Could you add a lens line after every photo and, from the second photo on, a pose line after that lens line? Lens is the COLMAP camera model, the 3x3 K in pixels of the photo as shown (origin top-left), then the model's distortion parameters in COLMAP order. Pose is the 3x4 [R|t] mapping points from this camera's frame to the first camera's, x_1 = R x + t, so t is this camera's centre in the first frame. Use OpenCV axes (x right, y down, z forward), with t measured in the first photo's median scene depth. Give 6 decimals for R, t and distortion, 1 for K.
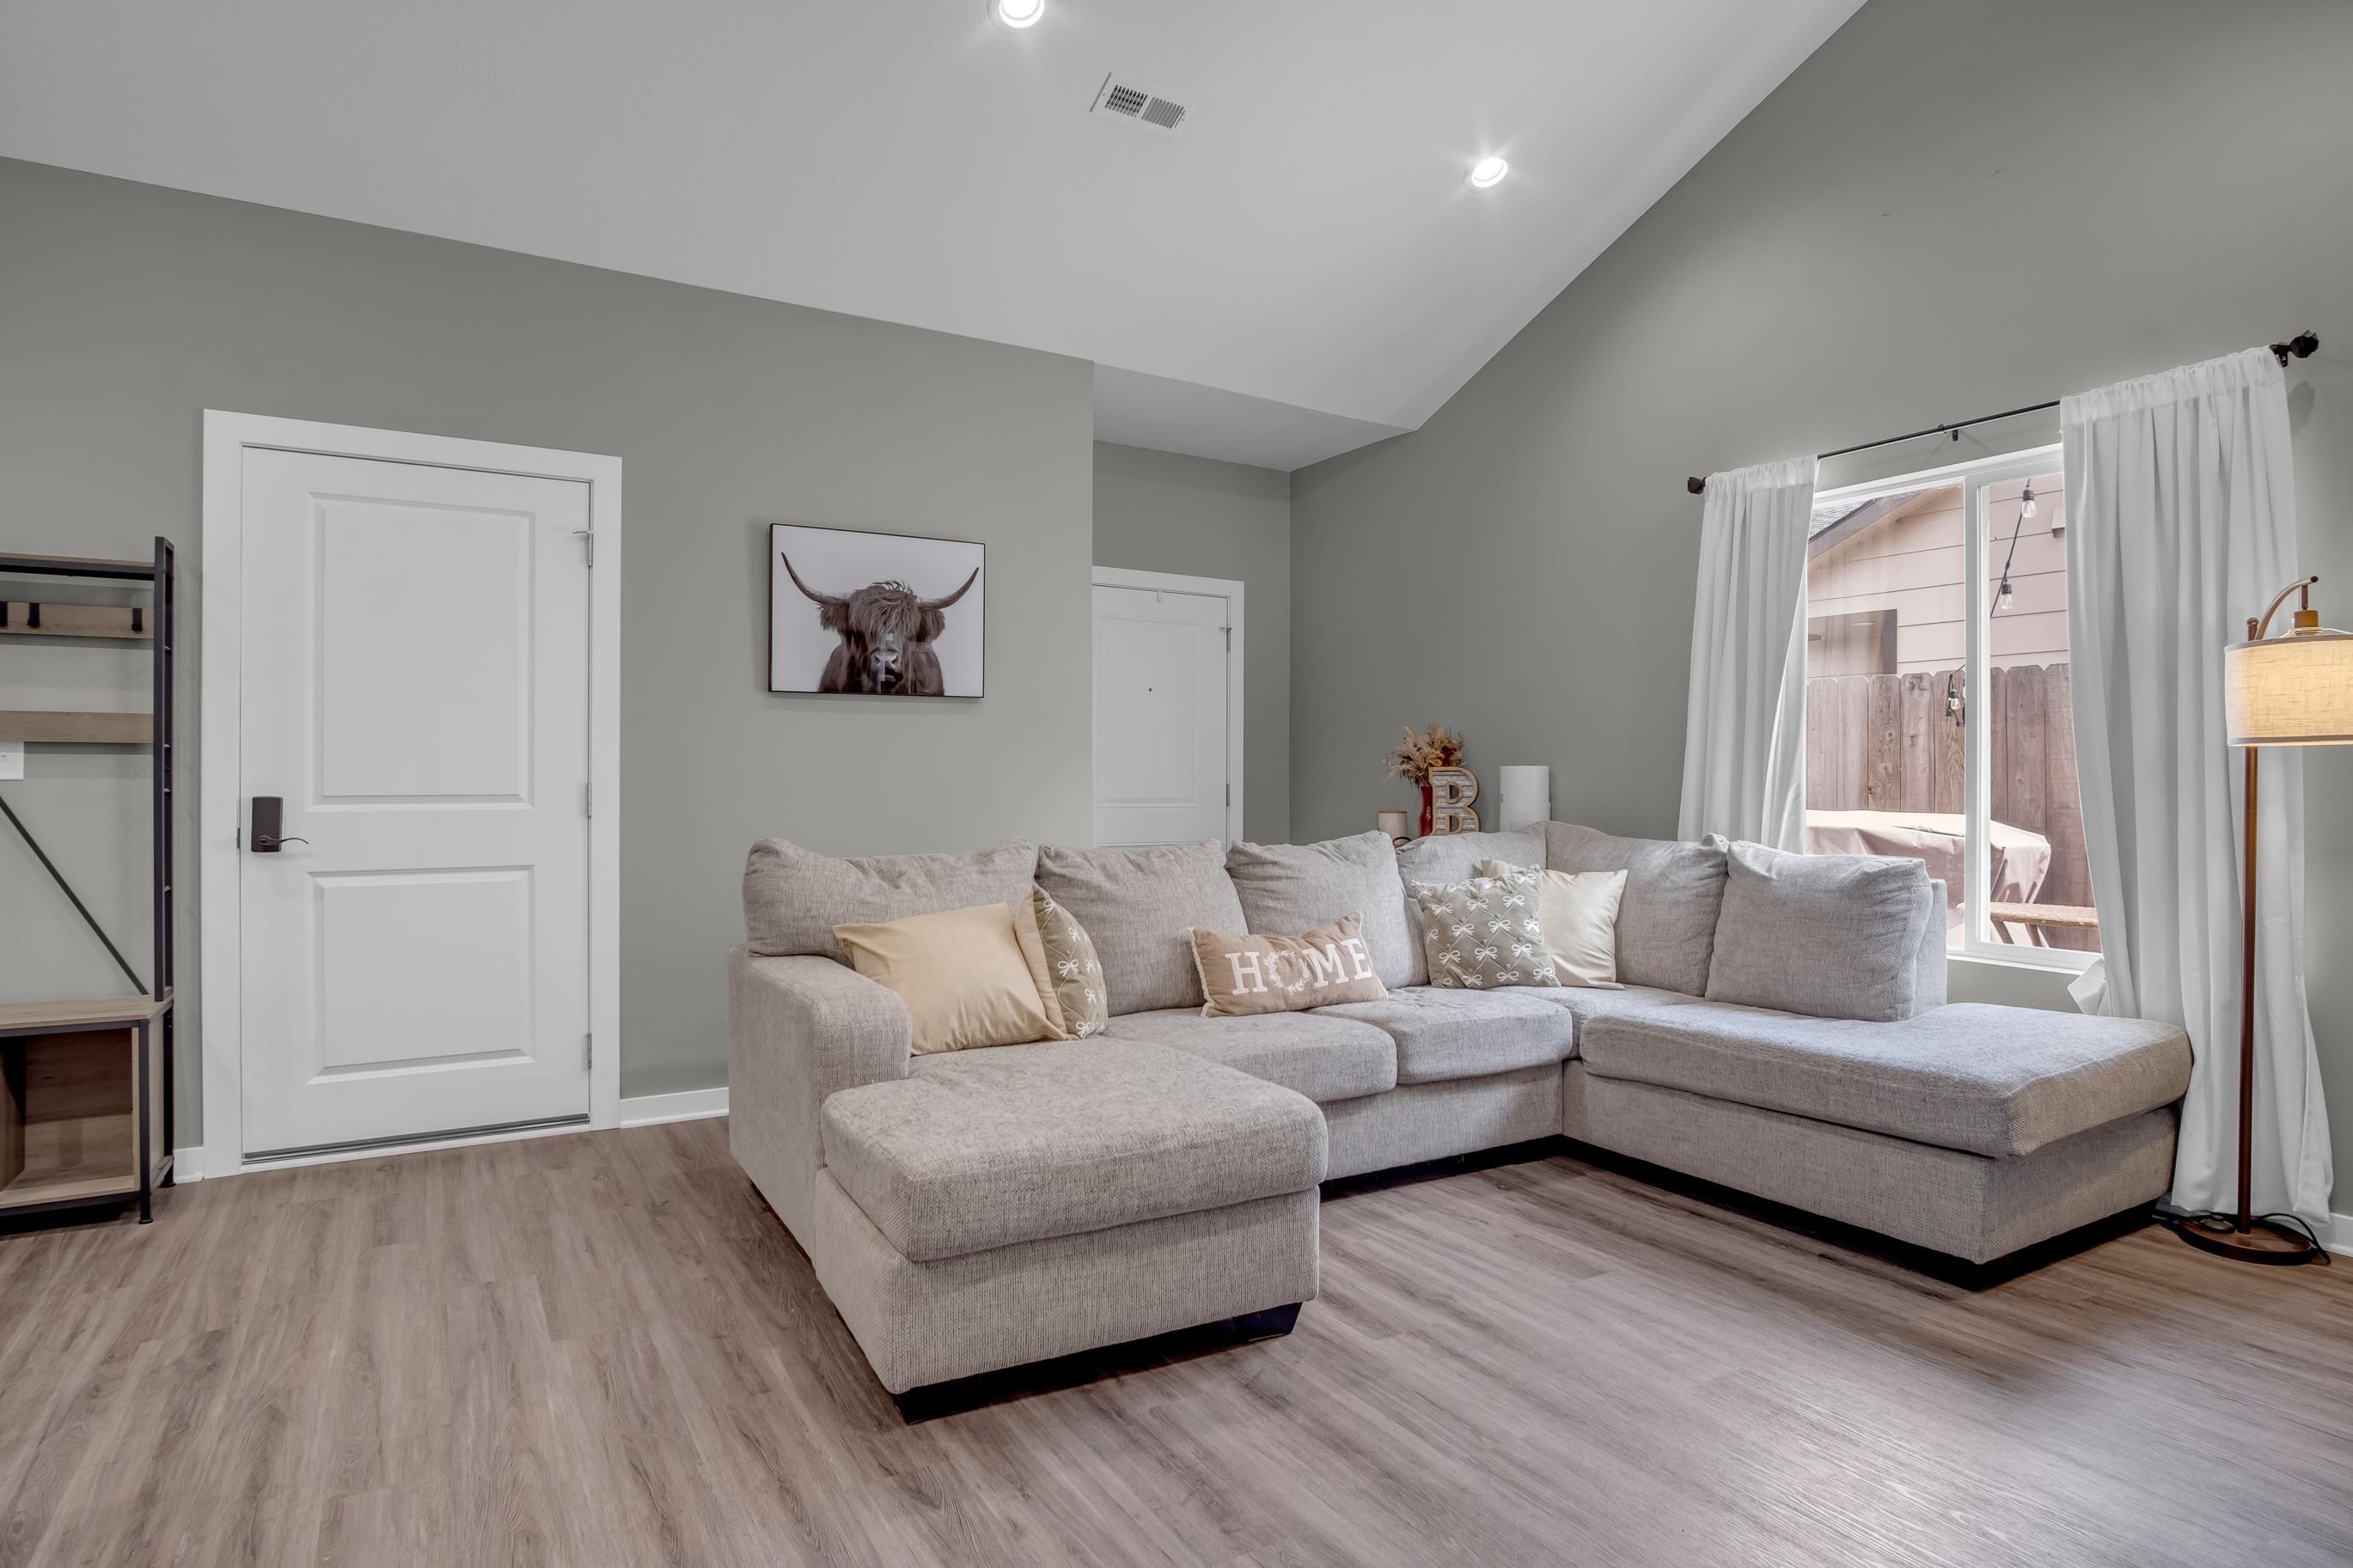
lens RADIAL K [[1279.8, 0, 1173.0], [0, 1279.8, 778.4], [0, 0, 1]] dist [-0.028041, 0.001959]
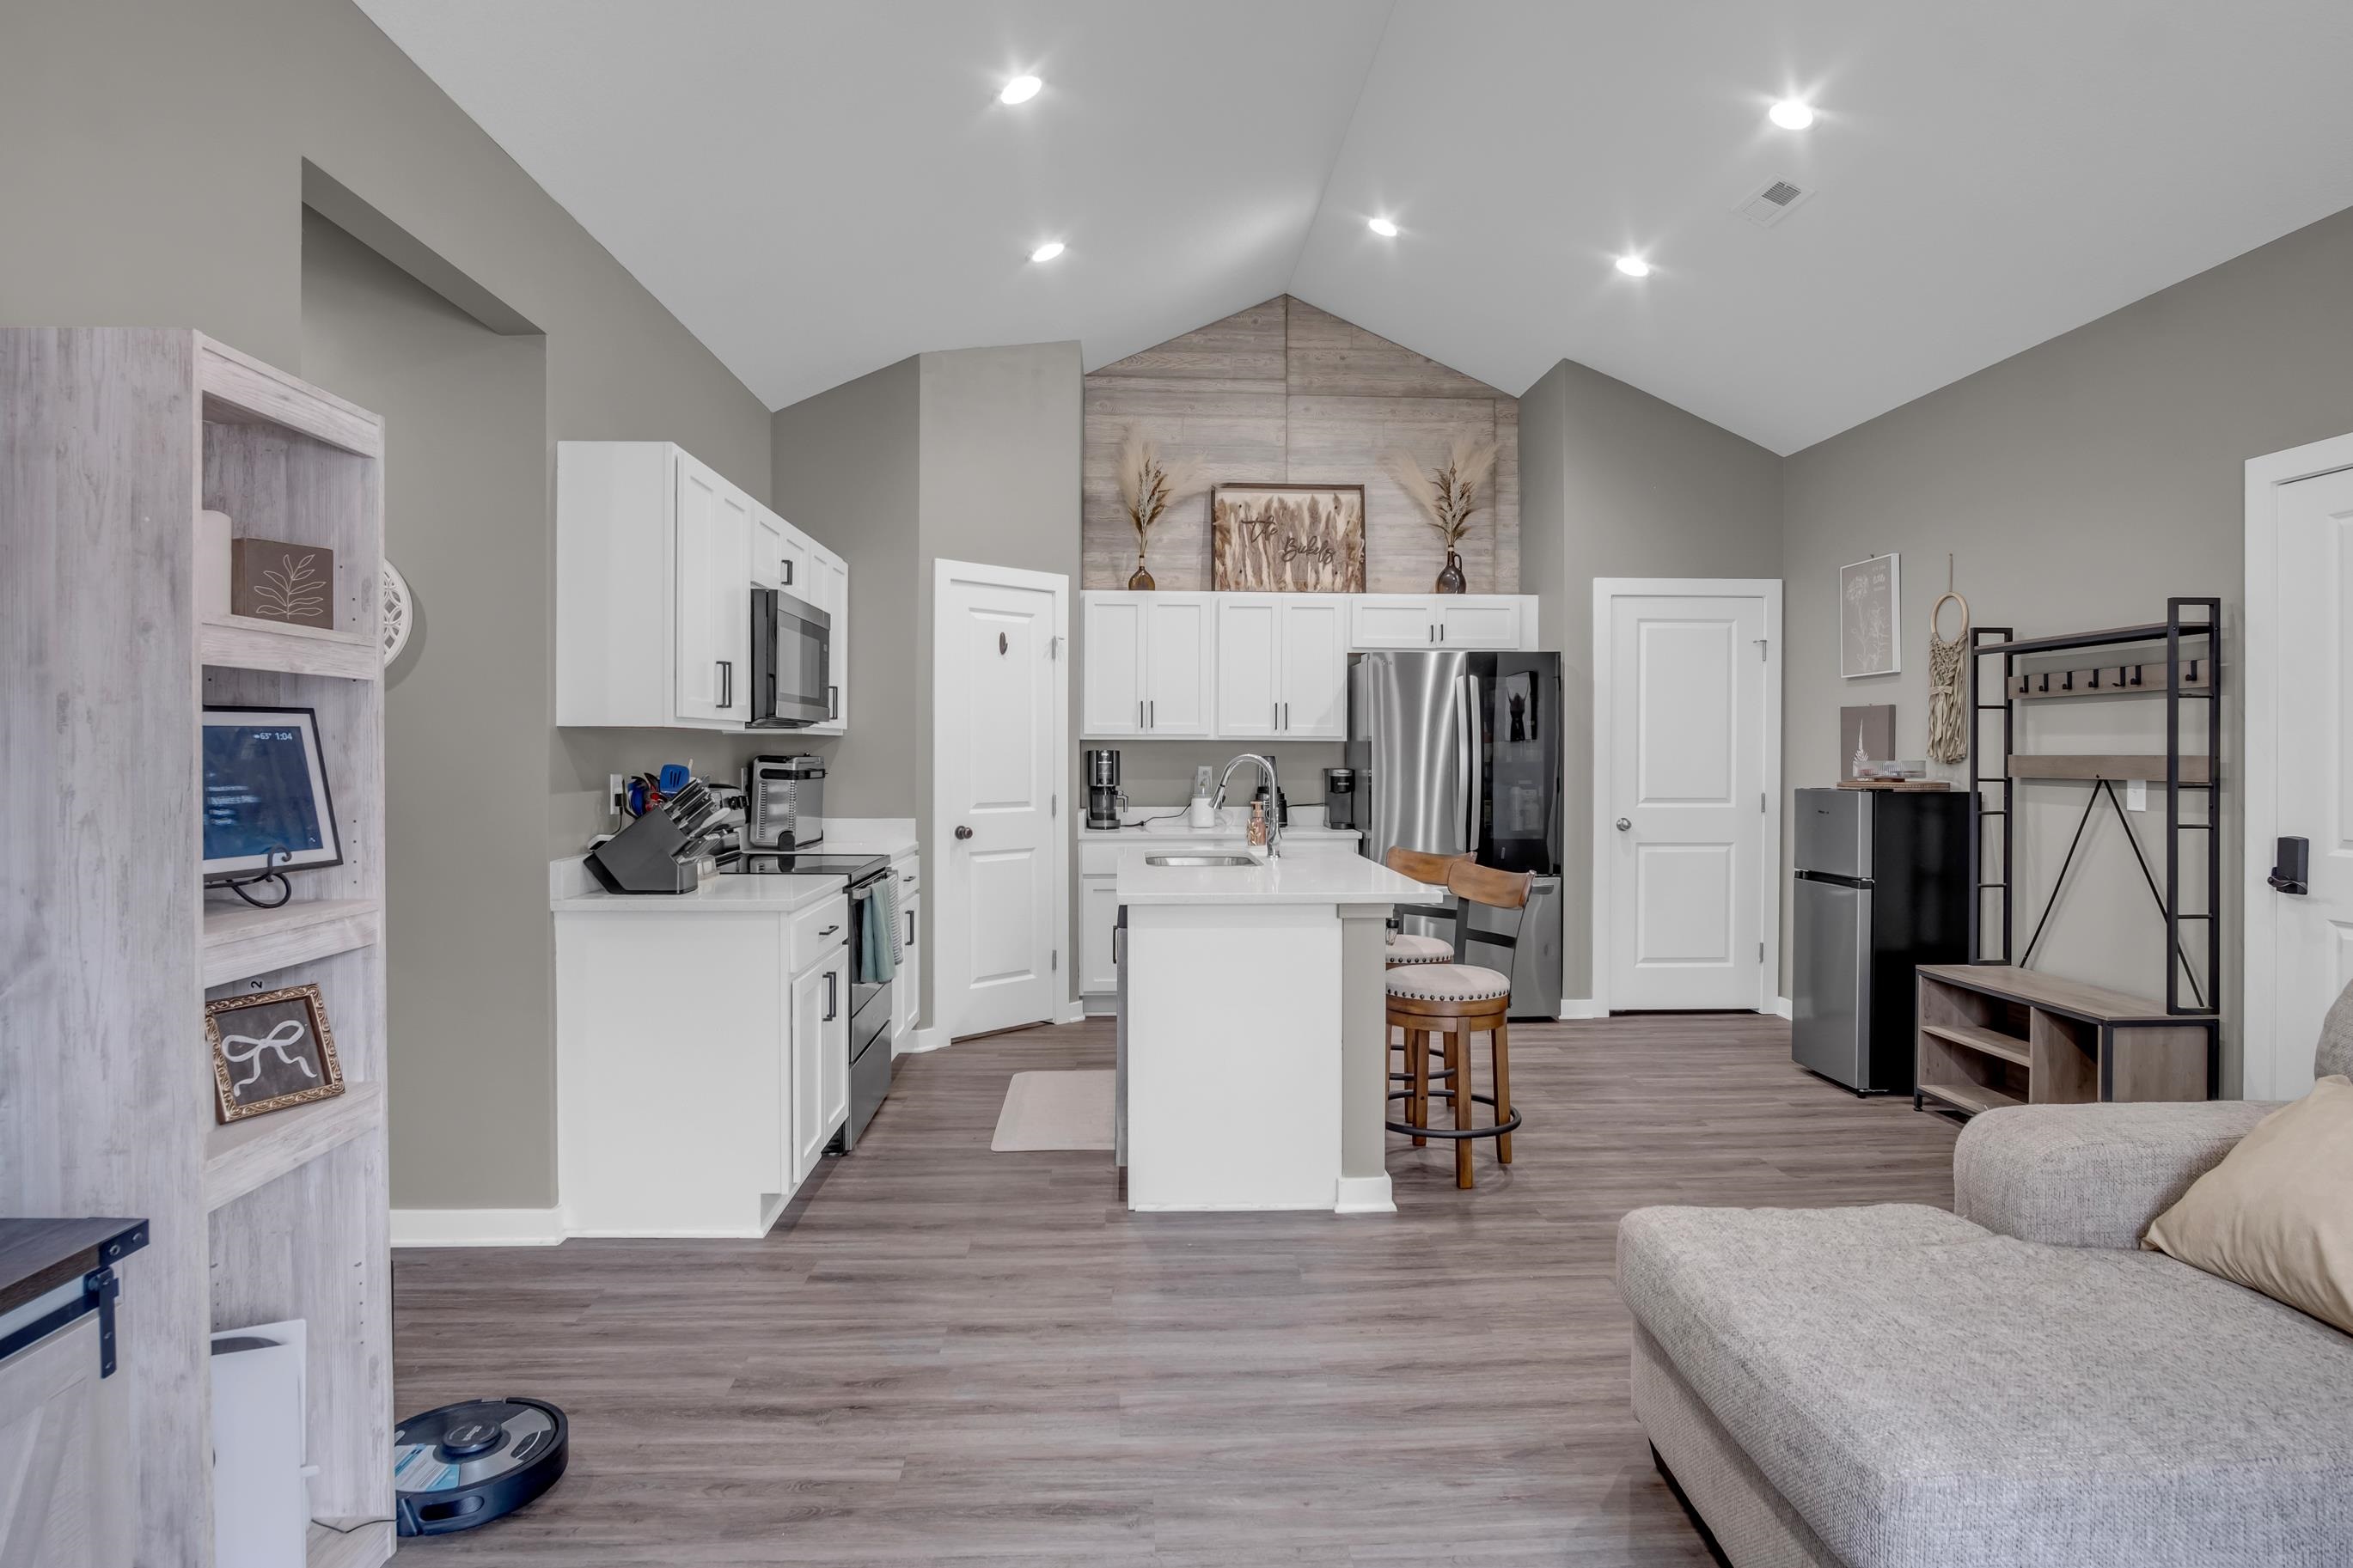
lens RADIAL K [[1278.0, 0, 1186.7], [0, 1278.0, 762.8], [0, 0, 1]] dist [-0.031862, 0.009019]
pose [[-0.482727, 0.008875, -0.875726, 0.539180], [0.003608, 0.999960, 0.008145, -0.053362], [0.875763, 0.000773, -0.482740, 0.704295]]
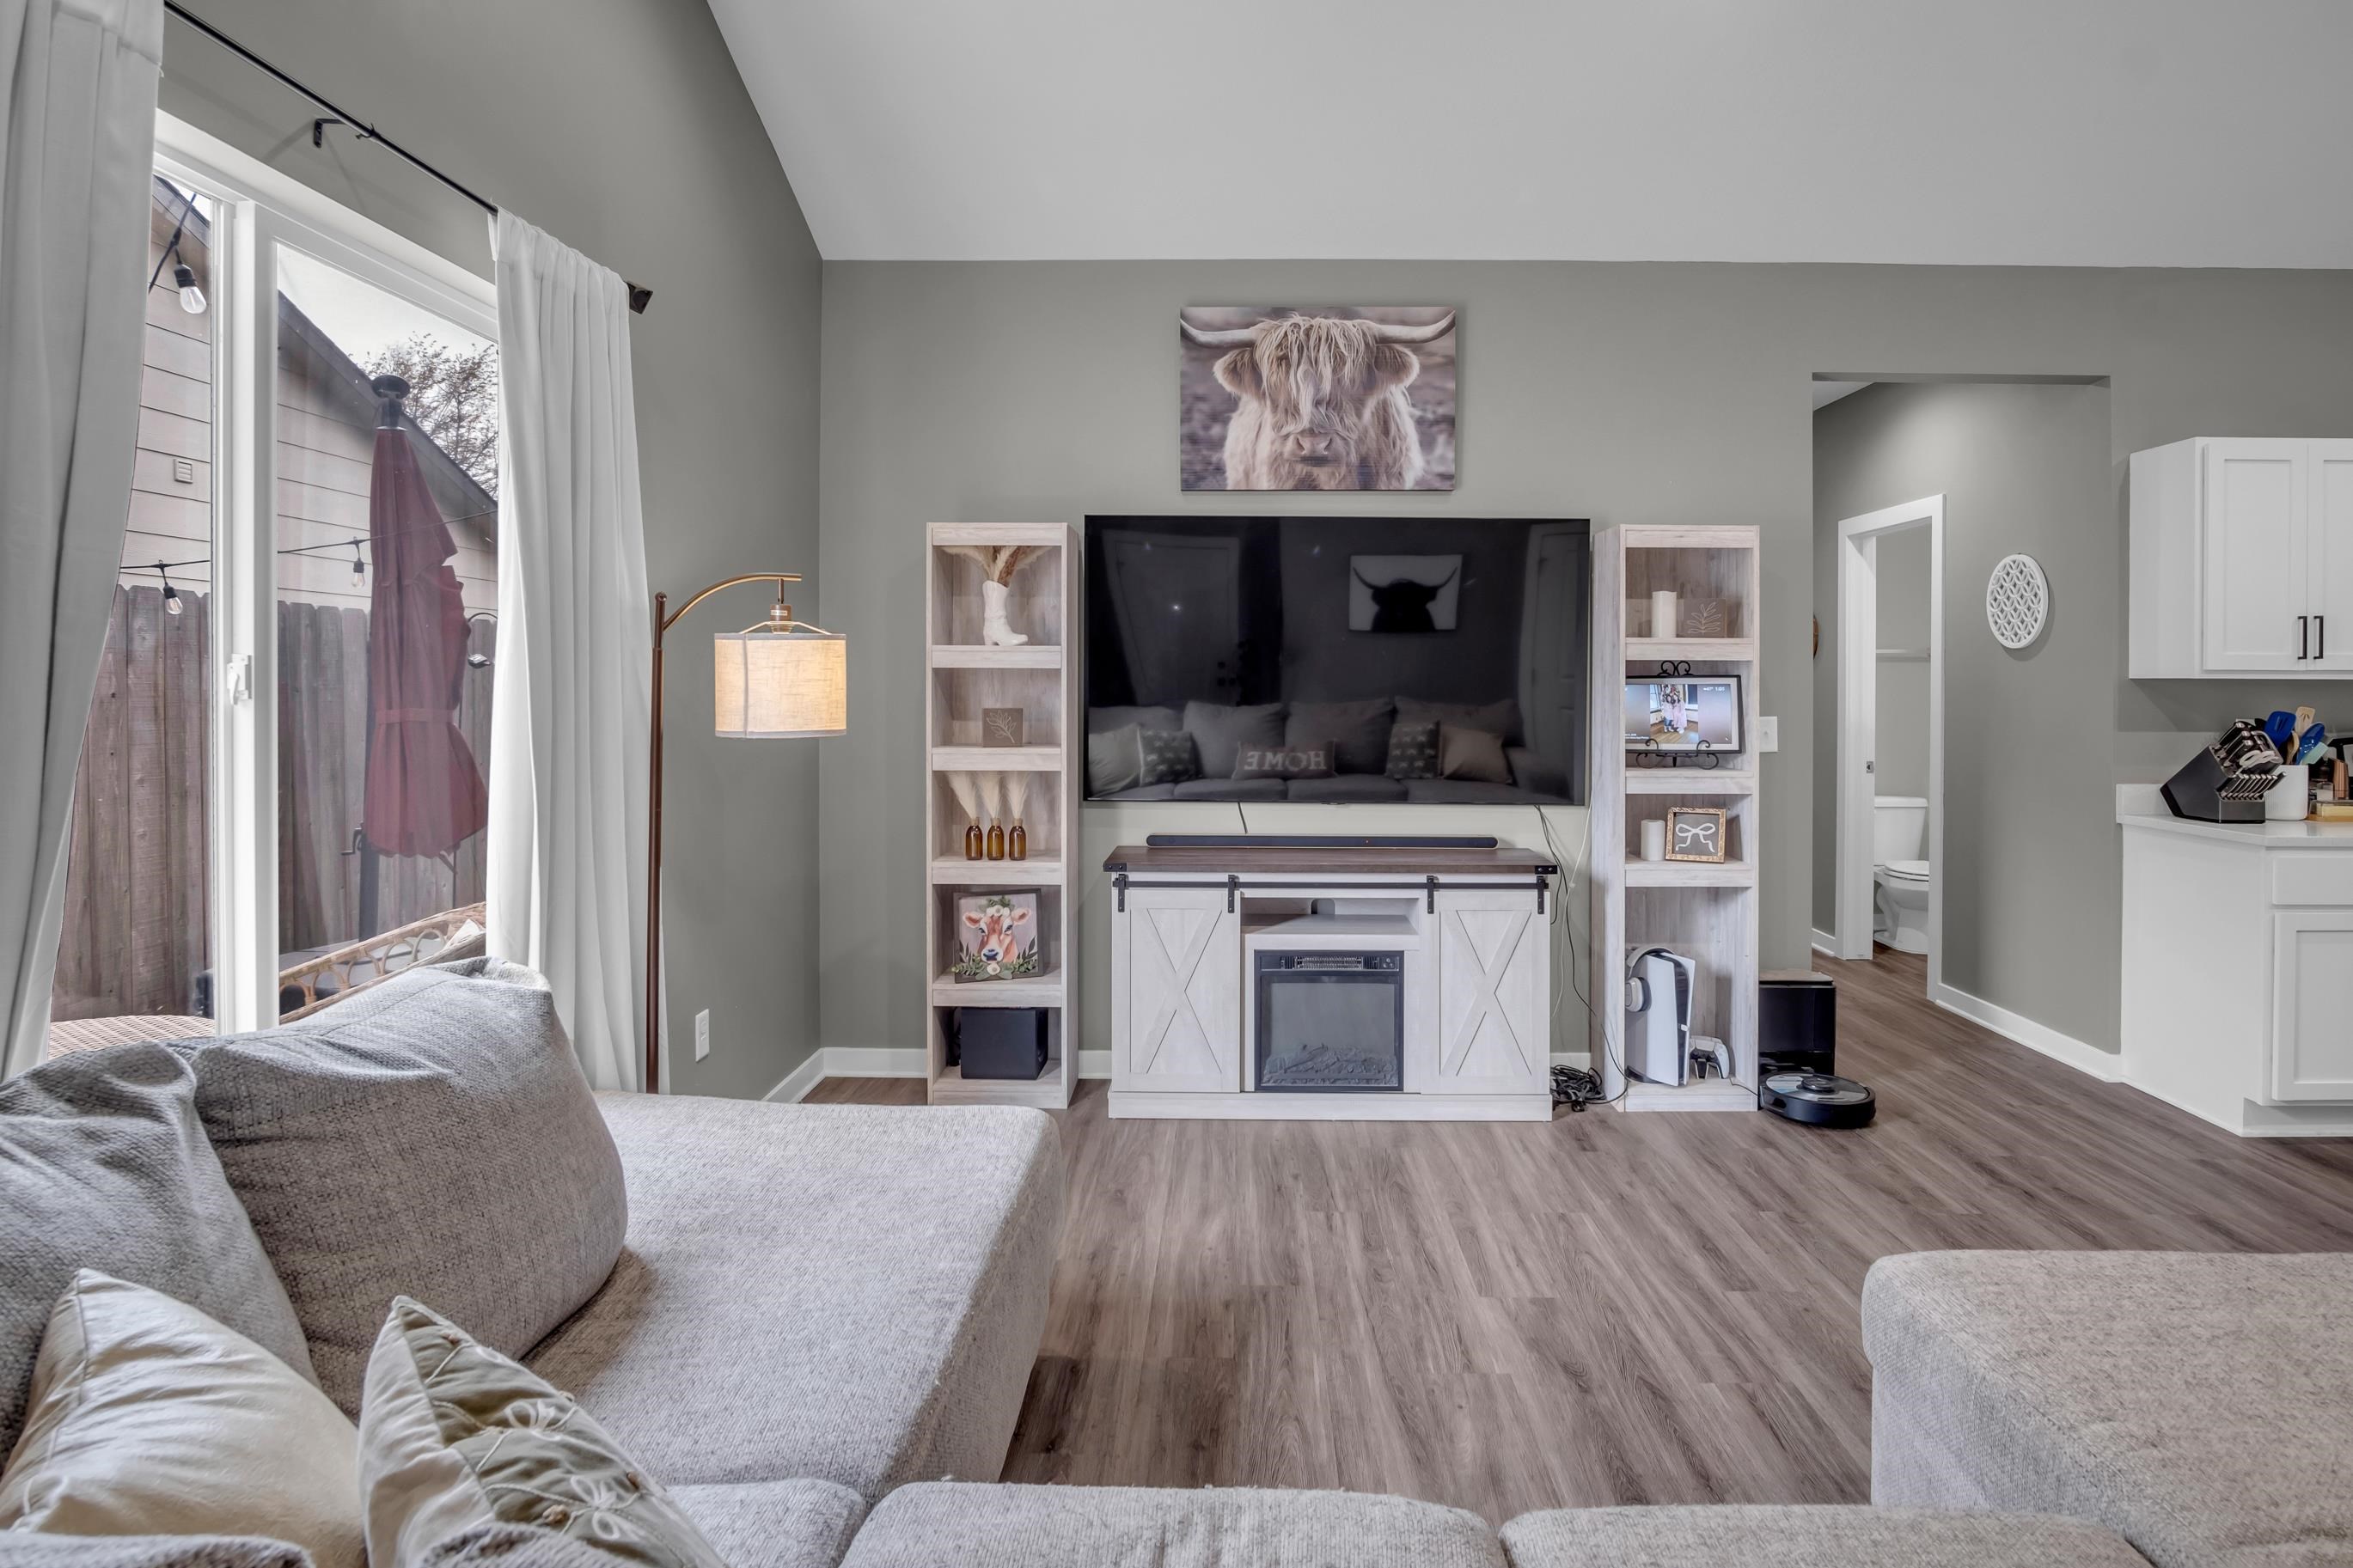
lens RADIAL K [[1280.5, 0, 1168.5], [0, 1280.5, 734.9], [0, 0, 1]] dist [-0.027878, 0.002675]
pose [[-0.845642, -0.021951, 0.533299, 0.065207], [-0.005941, 0.999479, 0.031718, -0.053885], [-0.533718, 0.023654, -0.845332, 1.323853]]
